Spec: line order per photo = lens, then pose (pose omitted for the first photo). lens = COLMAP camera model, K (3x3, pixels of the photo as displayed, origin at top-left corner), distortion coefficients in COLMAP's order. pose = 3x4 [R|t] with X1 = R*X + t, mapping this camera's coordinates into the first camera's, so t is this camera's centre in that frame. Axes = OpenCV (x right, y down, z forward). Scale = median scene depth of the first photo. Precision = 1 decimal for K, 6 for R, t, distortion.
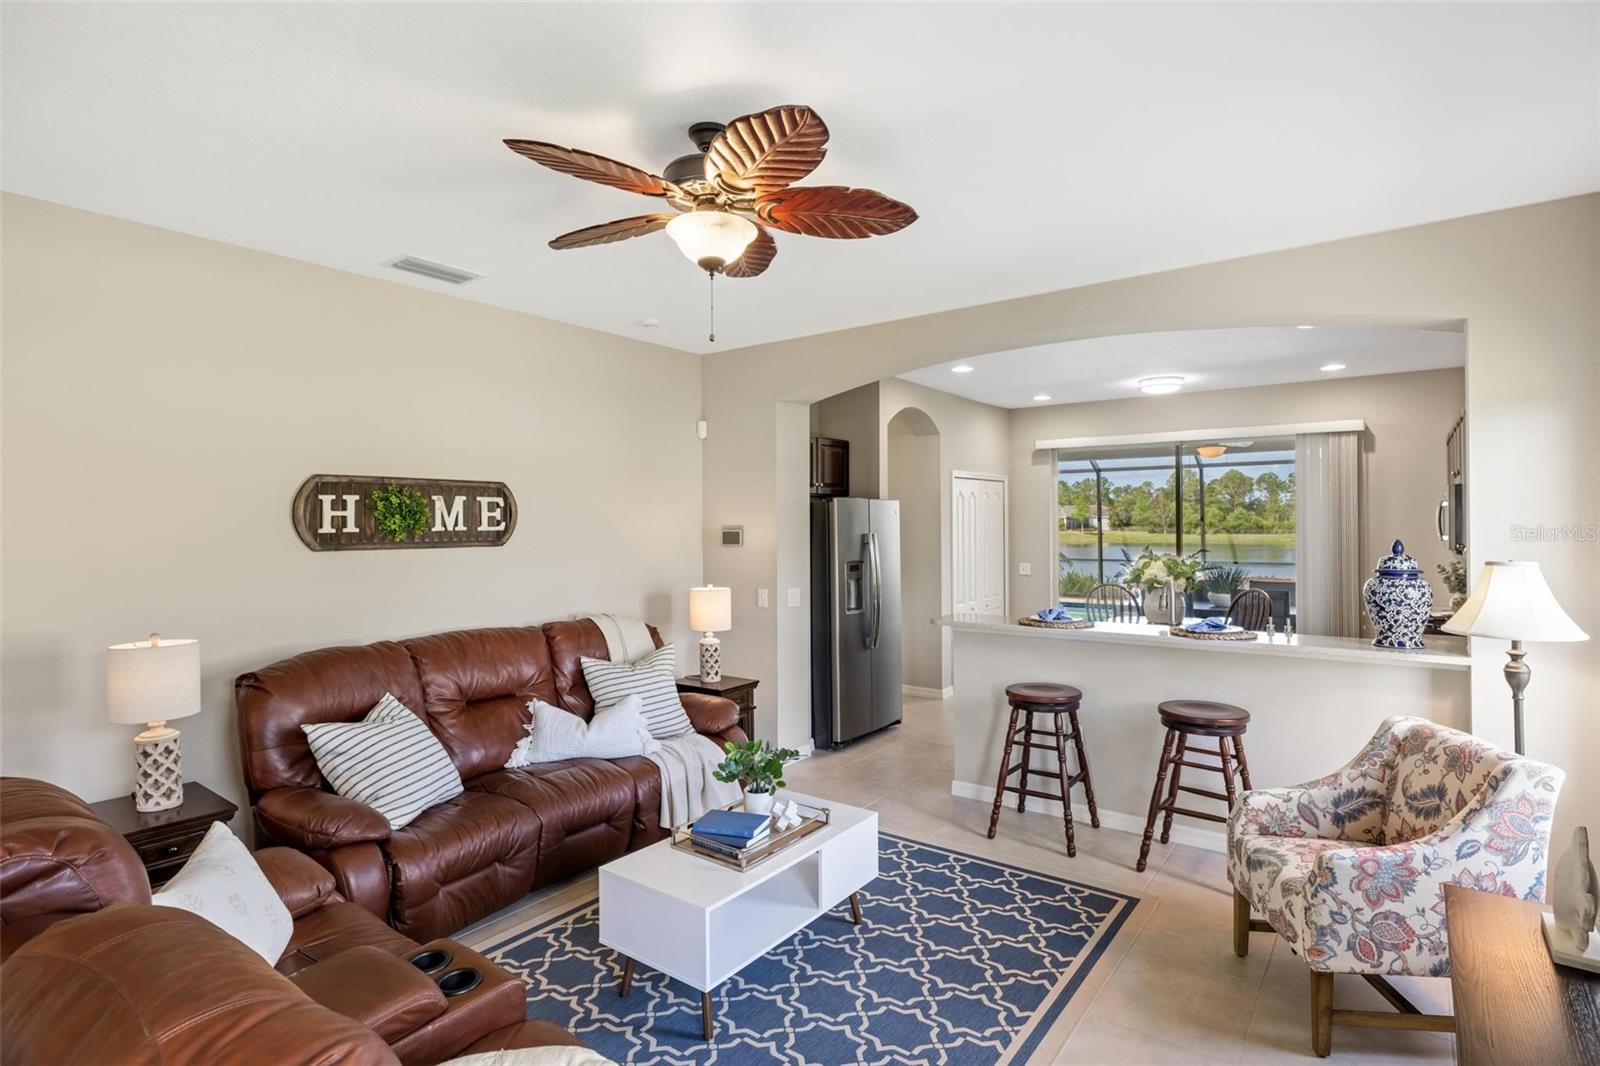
lens RADIAL K [[807.7, 0, 802.3], [0, 807.7, 517.6], [0, 0, 1]] dist [-0.004431, -0.000668]
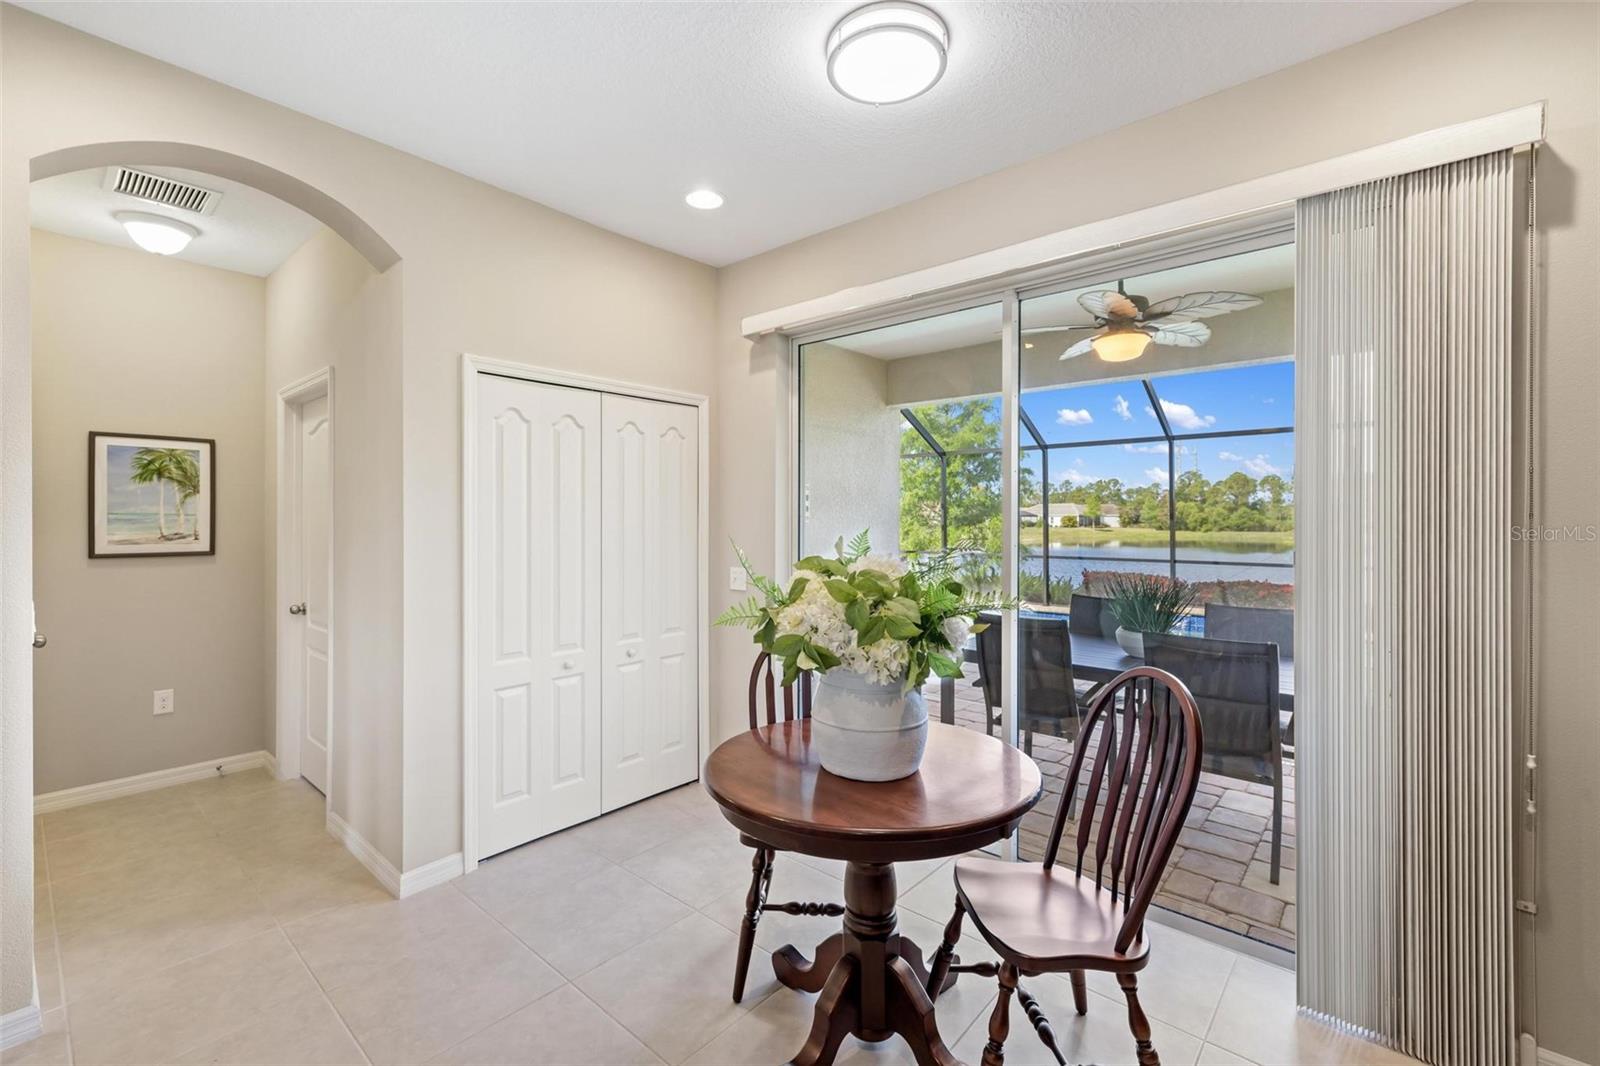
lens RADIAL K [[694.3, 0, 806.2], [0, 694.3, 524.4], [0, 0, 1]] dist [0.000837, 0.000201]
pose [[0.997751, 0.008382, -0.066509, 0.528799], [-0.007420, 0.999864, 0.014697, 0.034744], [0.066624, -0.014171, 0.997678, 0.860449]]
